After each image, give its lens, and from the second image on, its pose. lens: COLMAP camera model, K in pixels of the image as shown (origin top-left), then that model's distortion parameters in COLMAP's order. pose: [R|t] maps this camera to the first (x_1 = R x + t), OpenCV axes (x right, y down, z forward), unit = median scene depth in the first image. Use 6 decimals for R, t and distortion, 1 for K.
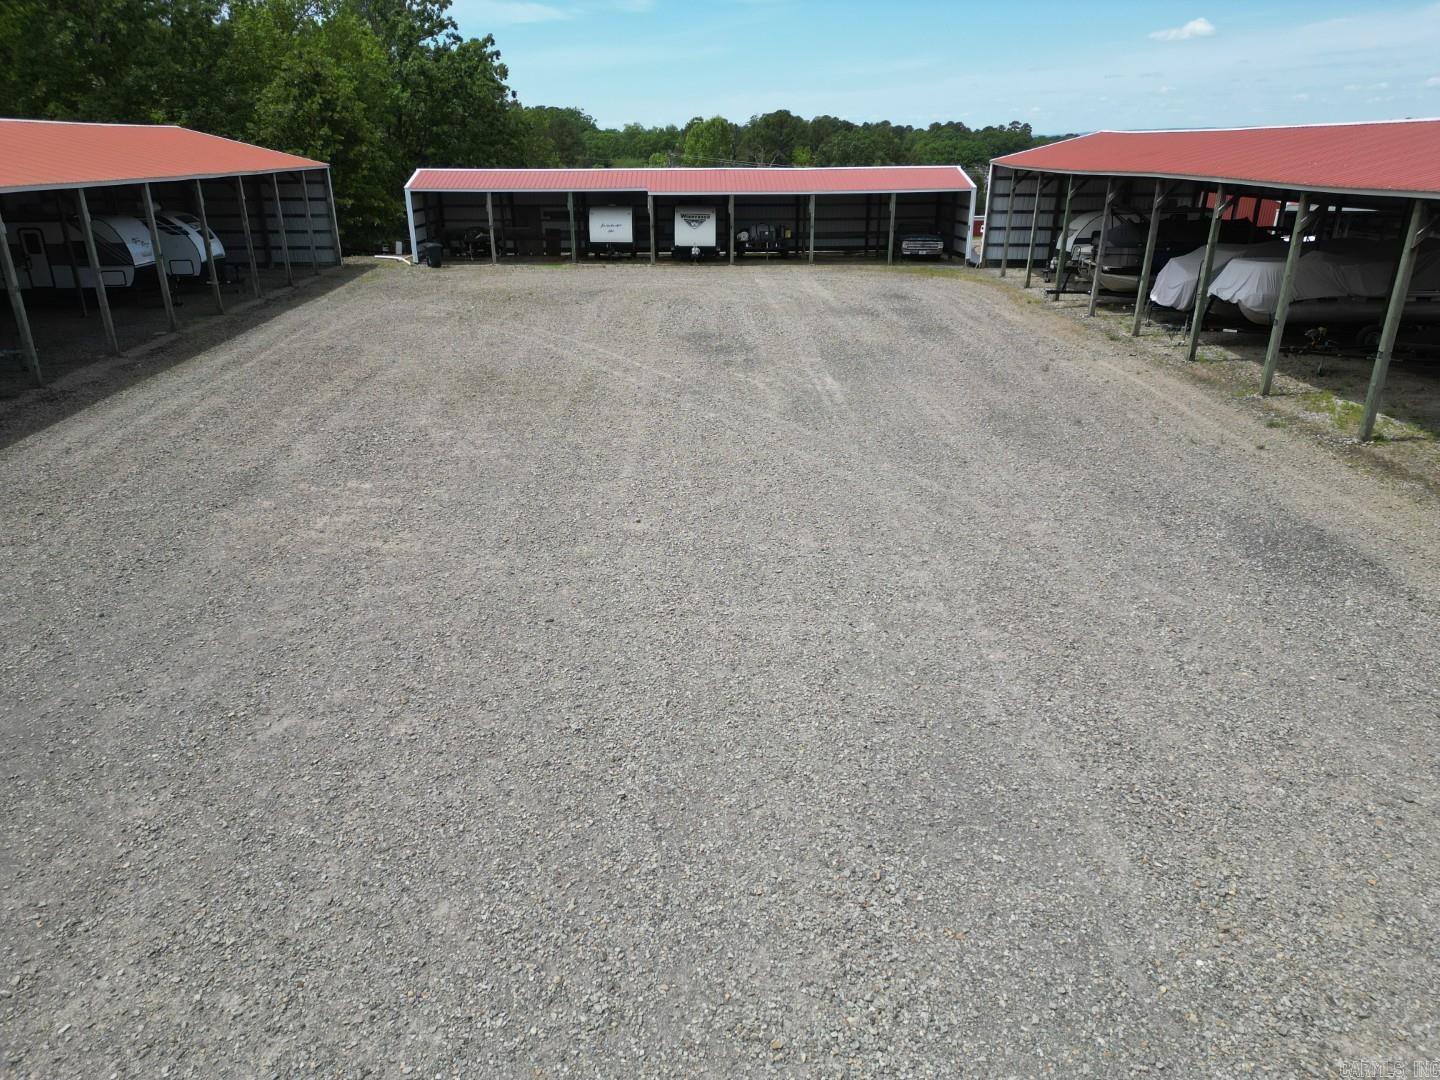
lens RADIAL K [[1005.1, 0, 725.1], [0, 1005.1, 546.2], [0, 0, 1]] dist [0.068697, -0.058212]
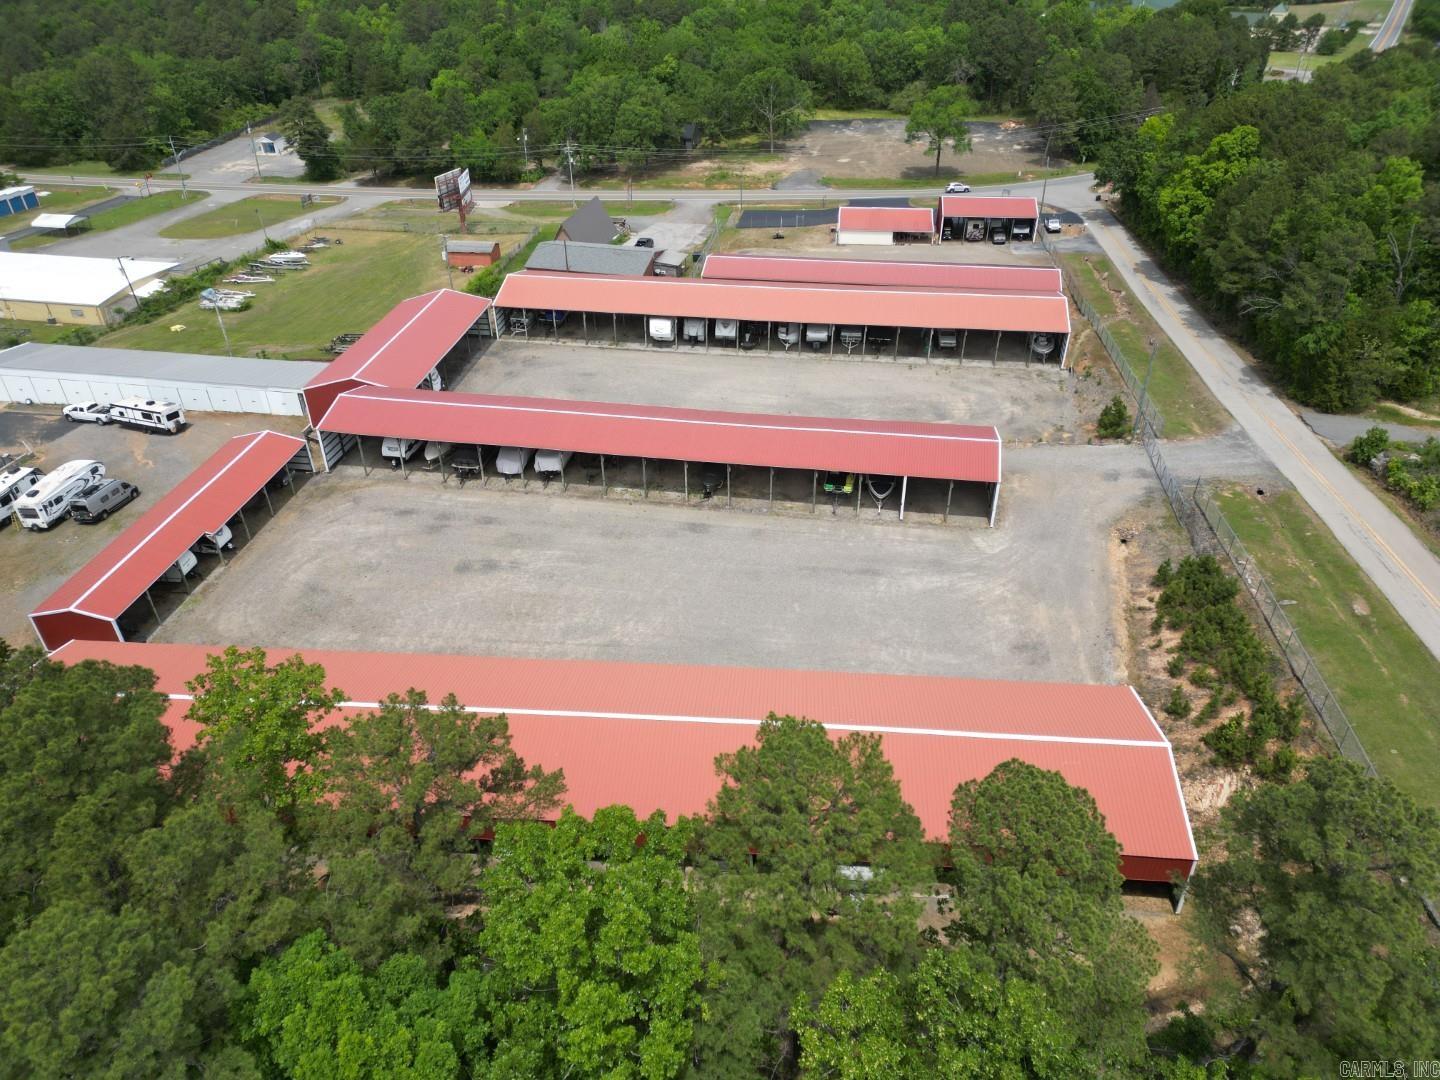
lens RADIAL K [[1005.1, 0, 719.9], [0, 1005.1, 533.6], [0, 0, 1]] dist [0.068697, -0.058212]
pose [[0.171877, -0.541006, 0.823269, -1.304971], [0.373432, 0.809115, 0.453742, -0.786537], [-0.911596, 0.229447, 0.341097, -0.350117]]
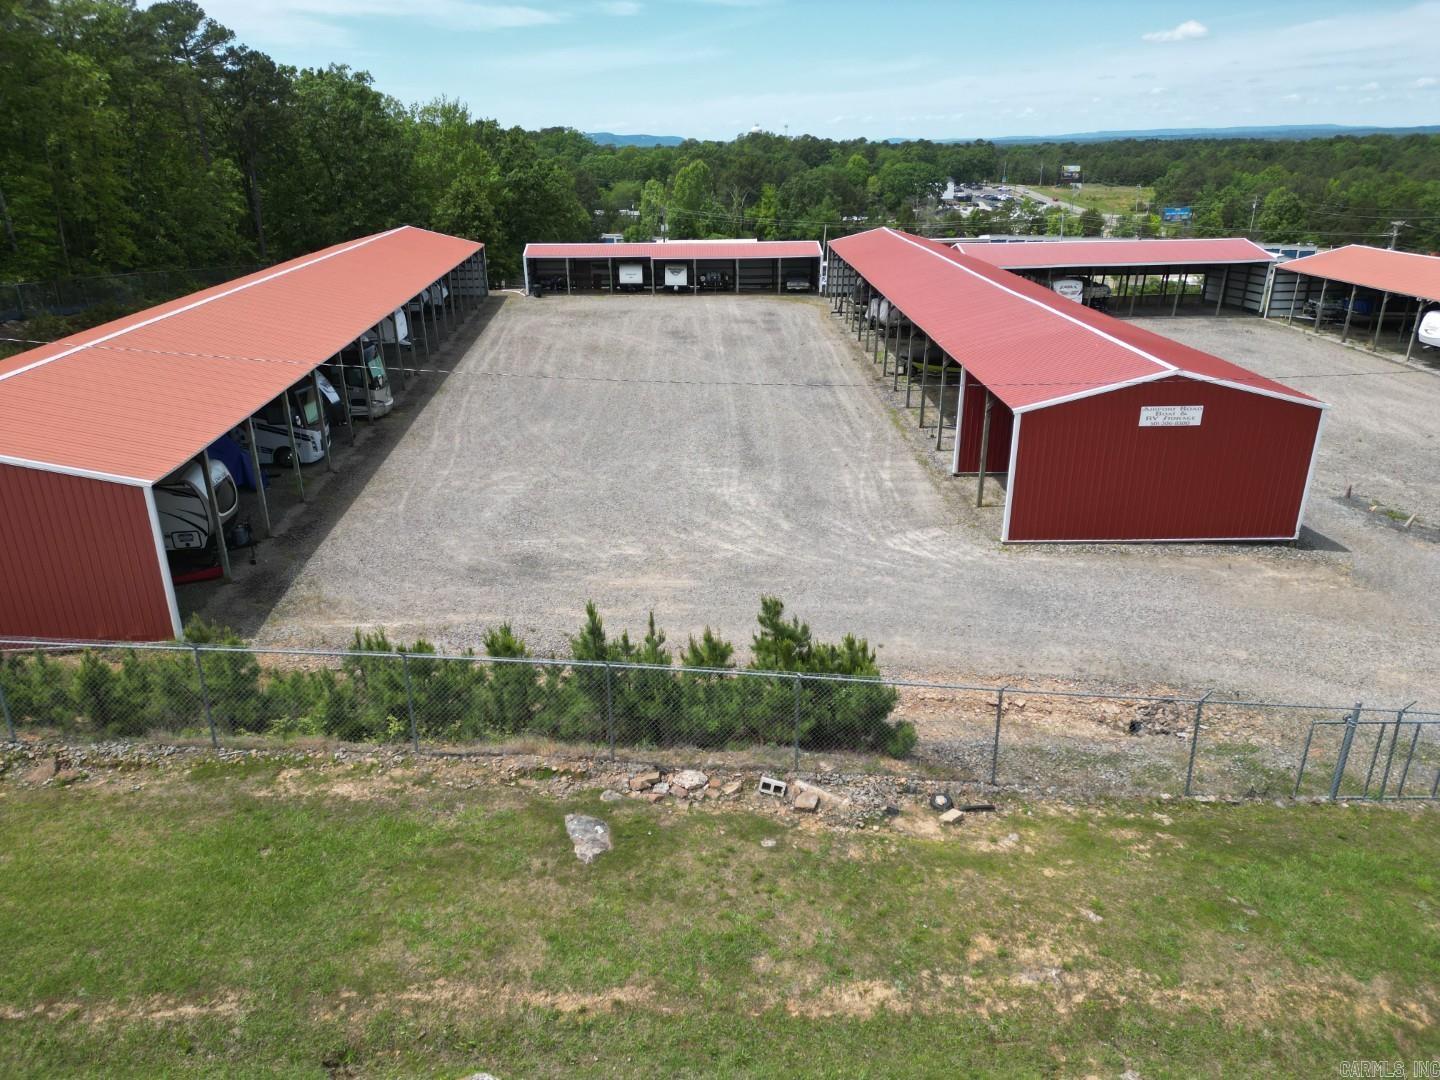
lens RADIAL K [[1005.1, 0, 722.7], [0, 1005.1, 546.7], [0, 0, 1]] dist [0.068697, -0.058212]
pose [[0.999989, -0.003792, 0.002709, 0.050768], [0.003795, 0.999992, -0.000950, 0.192700], [-0.002705, 0.000960, 0.999996, -0.882760]]
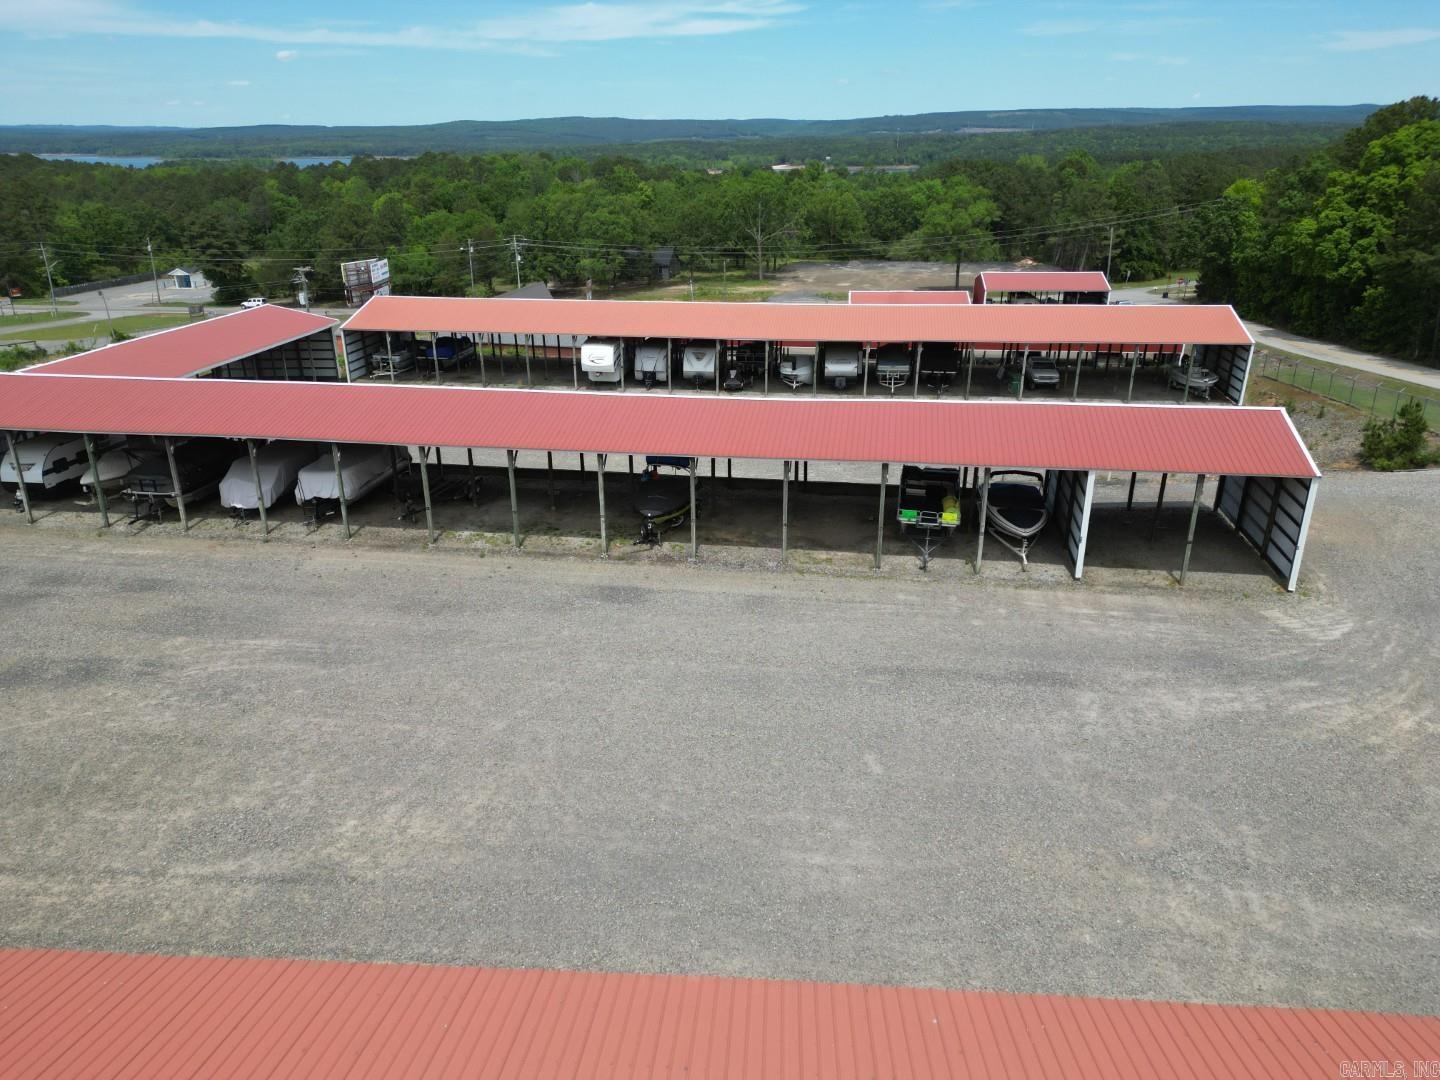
lens RADIAL K [[1005.1, 0, 720.9], [0, 1005.1, 536.7], [0, 0, 1]] dist [0.068697, -0.058212]
pose [[0.159569, -0.356230, 0.920672, -0.532472], [0.371520, 0.885727, 0.278318, -0.229641], [-0.914609, 0.297638, 0.273681, -0.007480]]
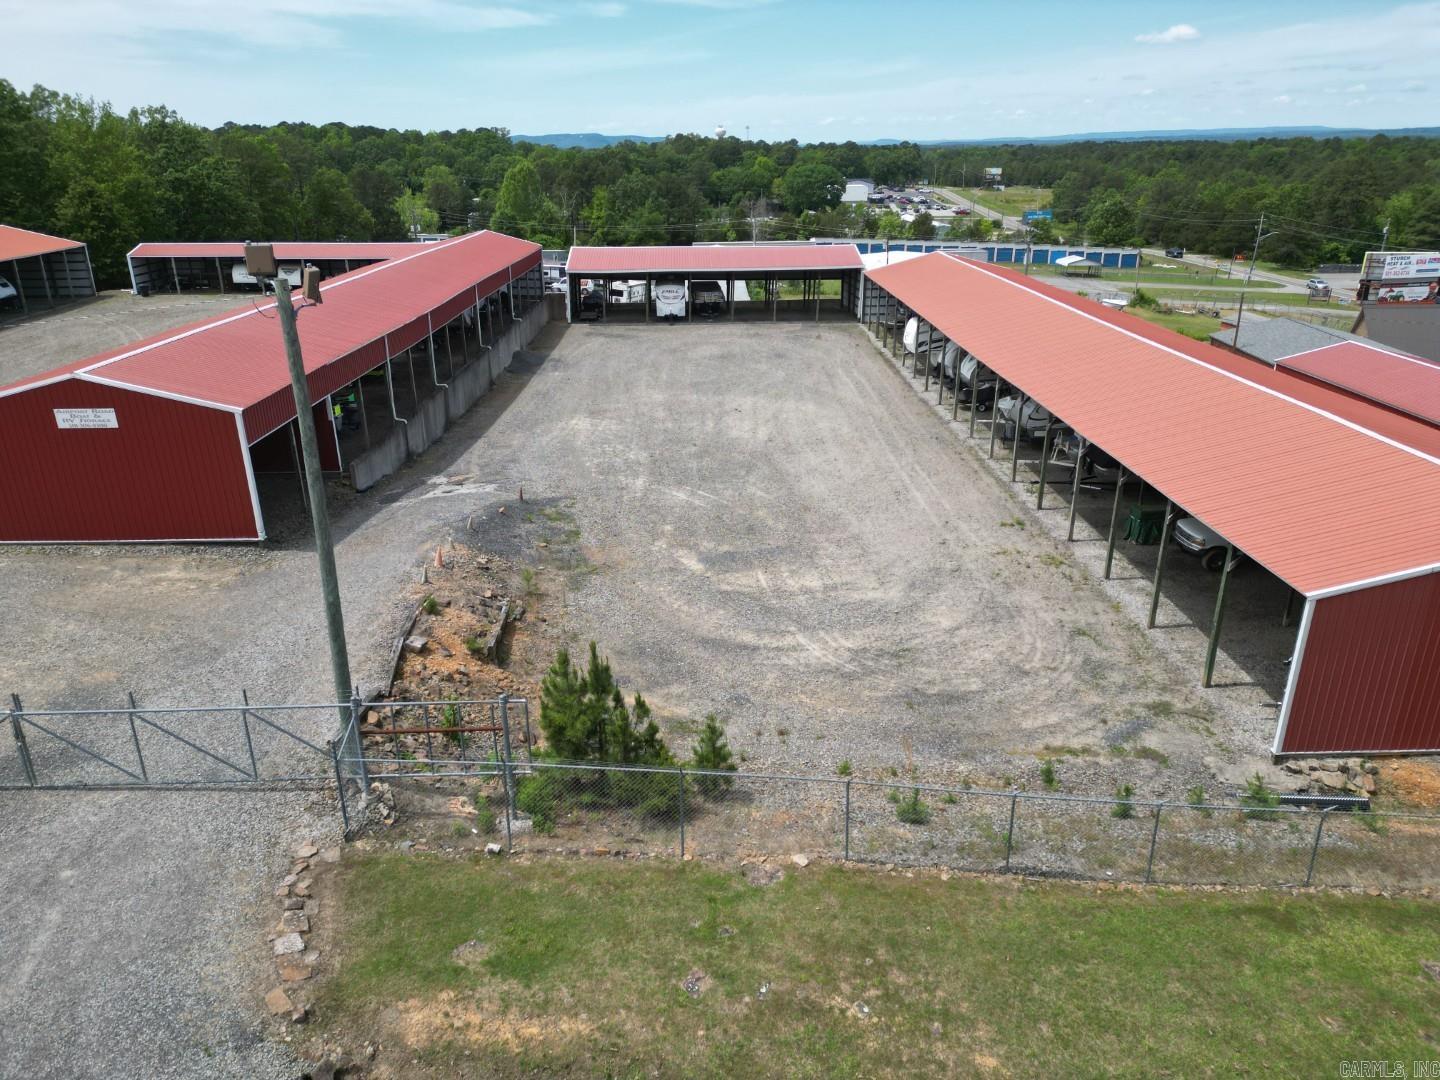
lens RADIAL K [[1005.1, 0, 722.3], [0, 1005.1, 545.3], [0, 0, 1]] dist [0.068697, -0.058212]
pose [[0.999949, -0.005100, 0.008680, 0.761624], [0.005126, 0.999983, -0.002914, 0.195879], [-0.008665, 0.002958, 0.999958, -0.901006]]
